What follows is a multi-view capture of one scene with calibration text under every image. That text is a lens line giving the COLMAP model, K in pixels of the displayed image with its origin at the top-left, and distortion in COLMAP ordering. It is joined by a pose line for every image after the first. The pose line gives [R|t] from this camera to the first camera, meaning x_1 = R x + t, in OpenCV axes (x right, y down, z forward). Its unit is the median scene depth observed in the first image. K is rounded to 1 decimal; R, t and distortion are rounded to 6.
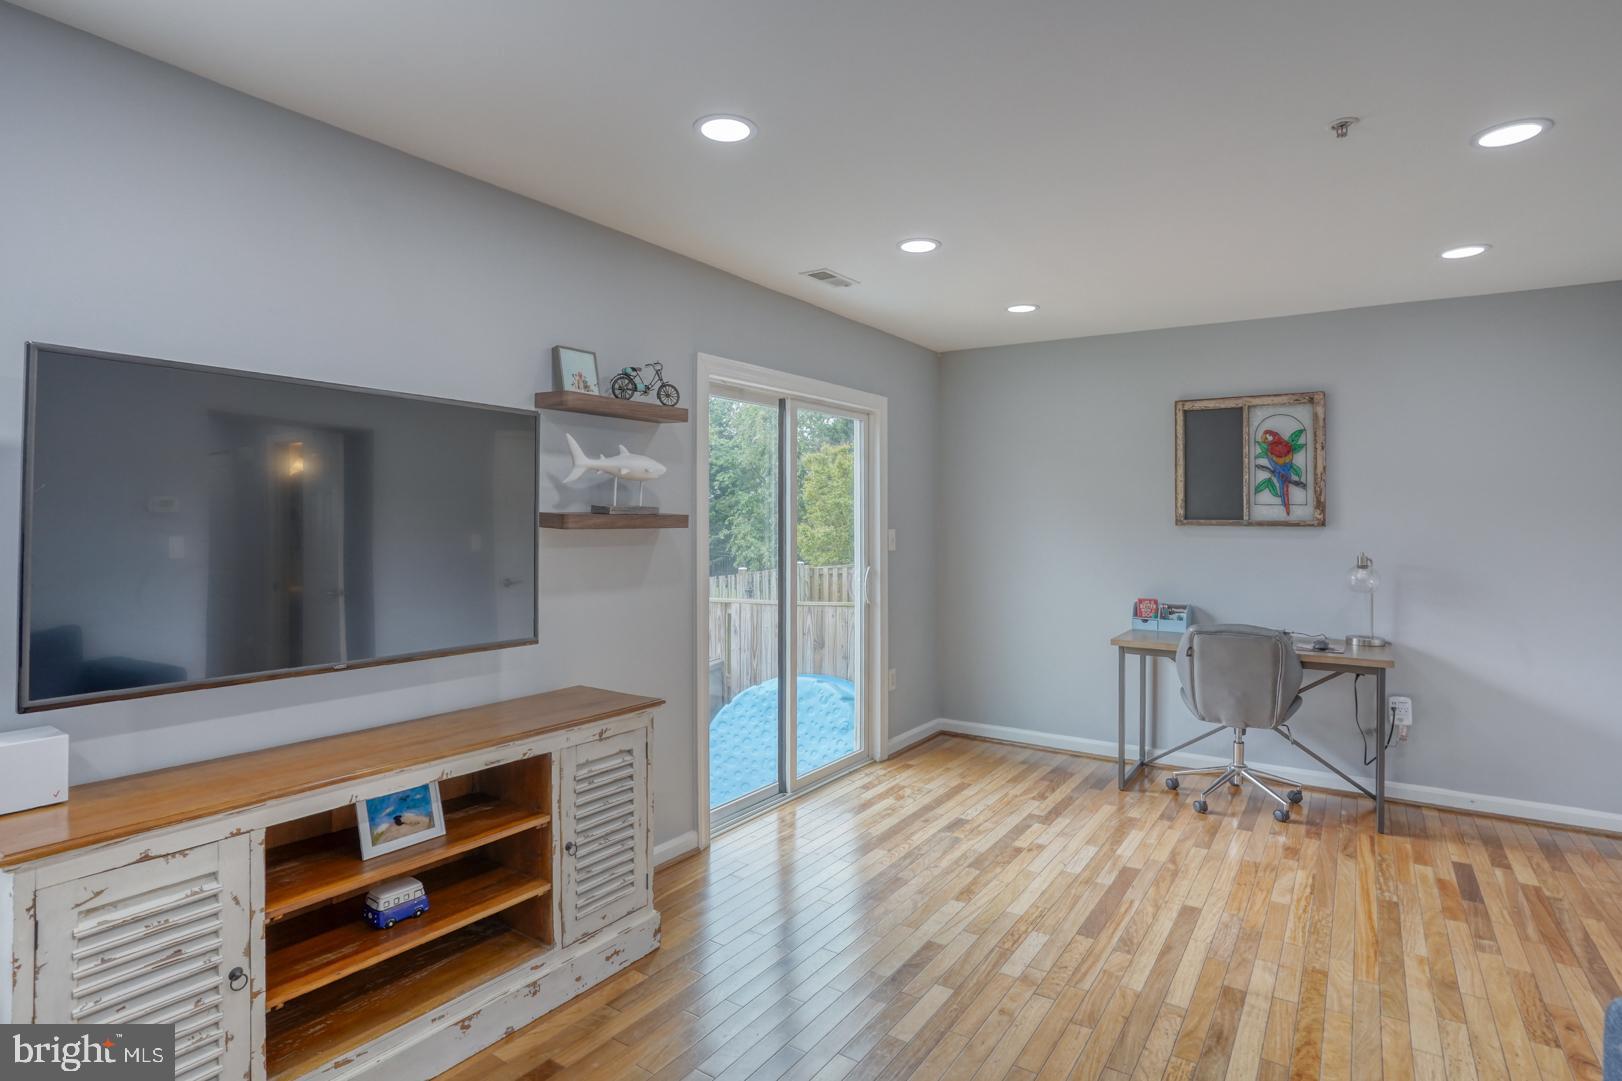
lens RADIAL K [[818.9, 0, 771.7], [0, 818.9, 512.4], [0, 0, 1]] dist [-0.053561, 0.019820]
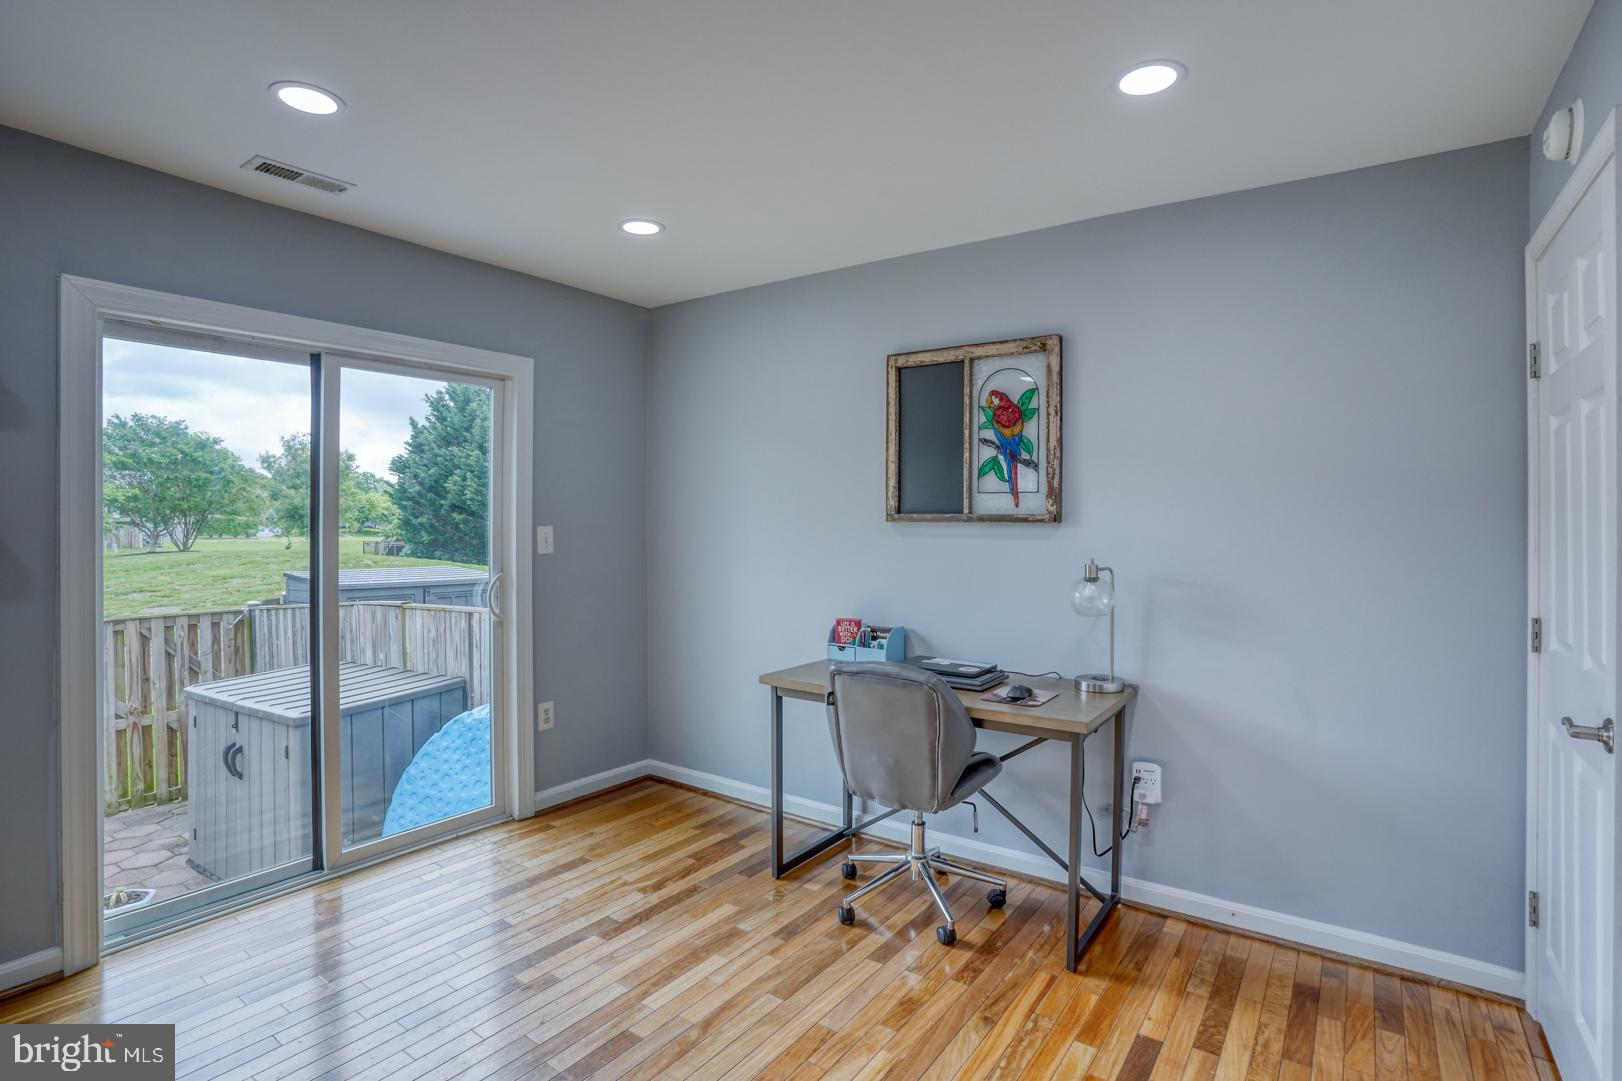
lens RADIAL K [[788.3, 0, 758.5], [0, 788.3, 533.8], [0, 0, 1]] dist [-0.049584, 0.007535]
pose [[0.999599, 0.000052, -0.028313, 0.434689], [0.000673, 0.999672, 0.025598, 0.009532], [0.028305, -0.025606, 0.999271, 0.287723]]
